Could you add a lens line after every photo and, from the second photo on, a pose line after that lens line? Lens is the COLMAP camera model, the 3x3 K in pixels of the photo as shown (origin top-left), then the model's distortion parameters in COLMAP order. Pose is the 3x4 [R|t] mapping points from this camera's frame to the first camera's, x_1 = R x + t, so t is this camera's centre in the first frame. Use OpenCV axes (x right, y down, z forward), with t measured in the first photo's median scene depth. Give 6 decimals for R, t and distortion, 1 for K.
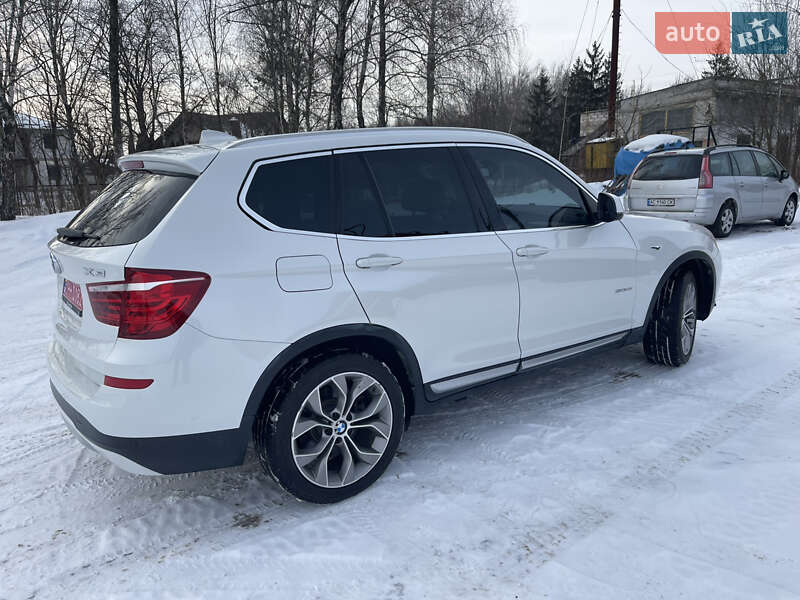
lens RADIAL K [[601.1, 0, 393.5], [0, 601.1, 302.6], [0, 0, 1]] dist [0.067975, -0.079691]
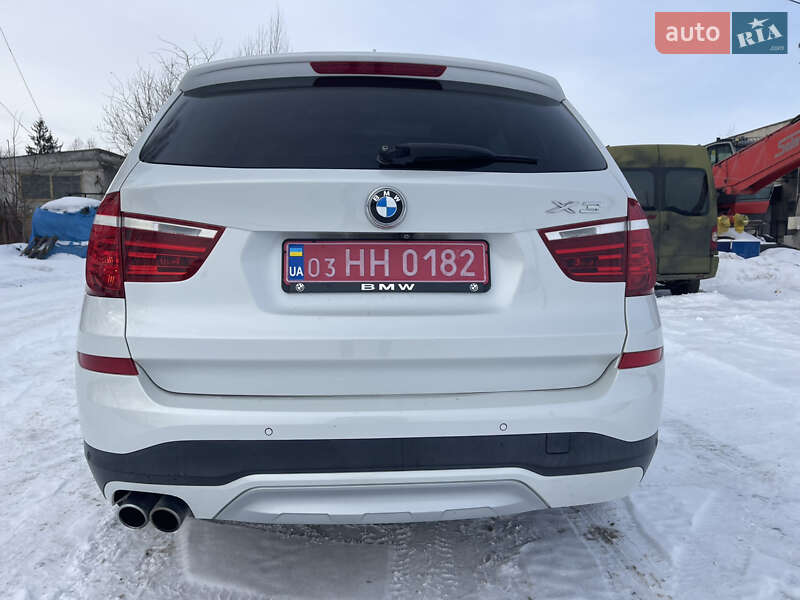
lens RADIAL K [[601.1, 0, 398.5], [0, 601.1, 302.4], [0, 0, 1]] dist [0.067975, -0.079691]
pose [[0.519655, -0.055983, 0.852540, -0.100281], [0.162872, 0.986043, -0.034526, 0.003782], [-0.838709, 0.156796, 0.521520, 0.071977]]
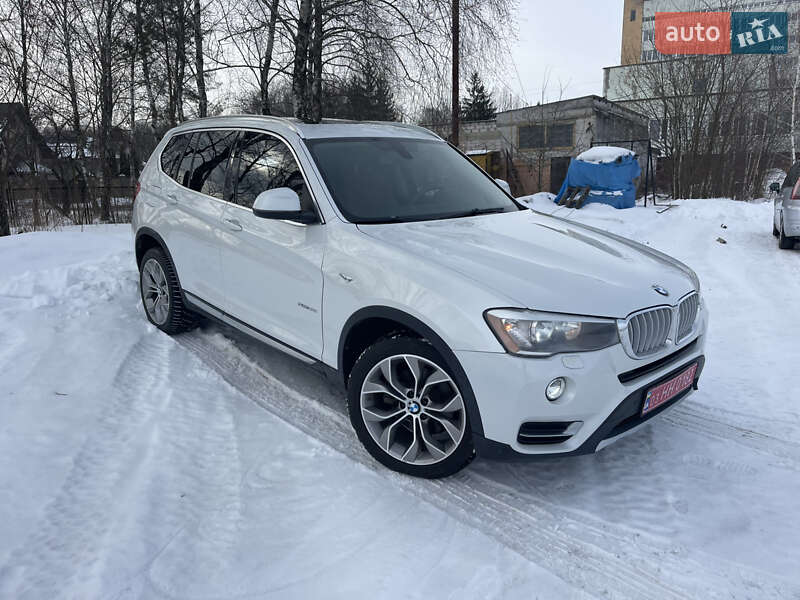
lens RADIAL K [[601.1, 0, 403.6], [0, 601.1, 289.7], [0, 0, 1]] dist [0.067975, -0.079691]
pose [[0.906504, -0.055264, 0.418564, -0.213750], [0.072390, 0.997060, -0.025135, -0.034100], [-0.415944, 0.053085, 0.907839, 0.197260]]
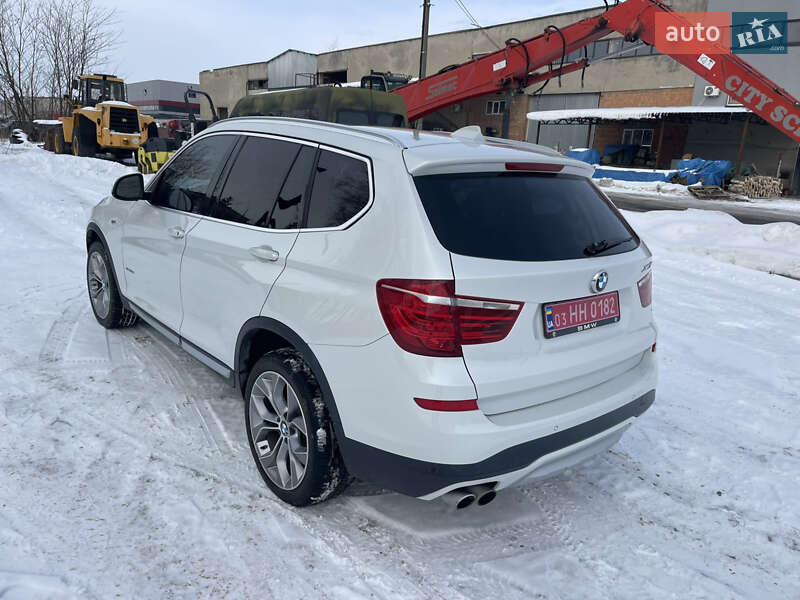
lens RADIAL K [[601.1, 0, 397.4], [0, 601.1, 291.2], [0, 0, 1]] dist [0.067975, -0.079691]
pose [[-0.066725, -0.208747, 0.975691, -0.138523], [0.154922, 0.963843, 0.216807, -0.028585], [-0.985671, 0.165623, -0.031972, 0.131038]]
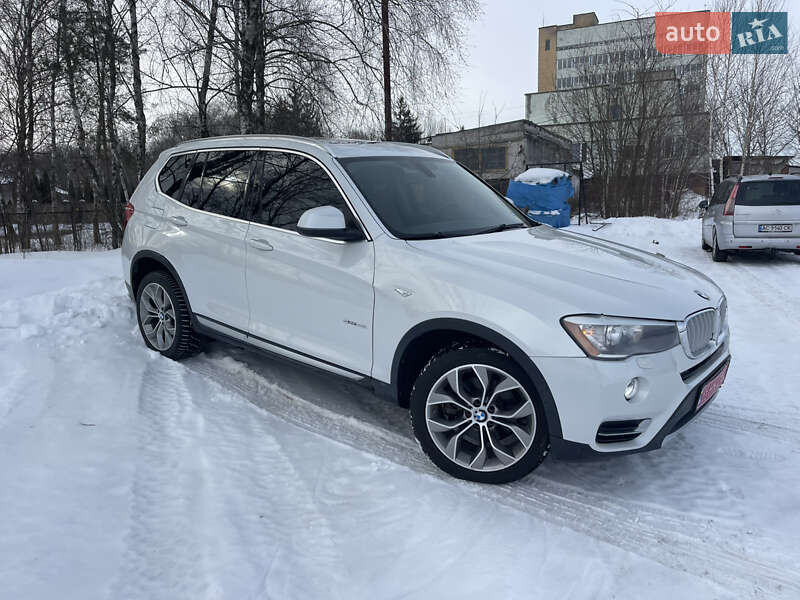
lens RADIAL K [[601.1, 0, 404.7], [0, 601.1, 300.0], [0, 0, 1]] dist [0.067975, -0.079691]
pose [[0.848319, -0.073566, 0.524349, -0.235331], [0.107260, 0.993645, -0.034123, -0.034523], [-0.518507, 0.085189, 0.850819, 0.205810]]
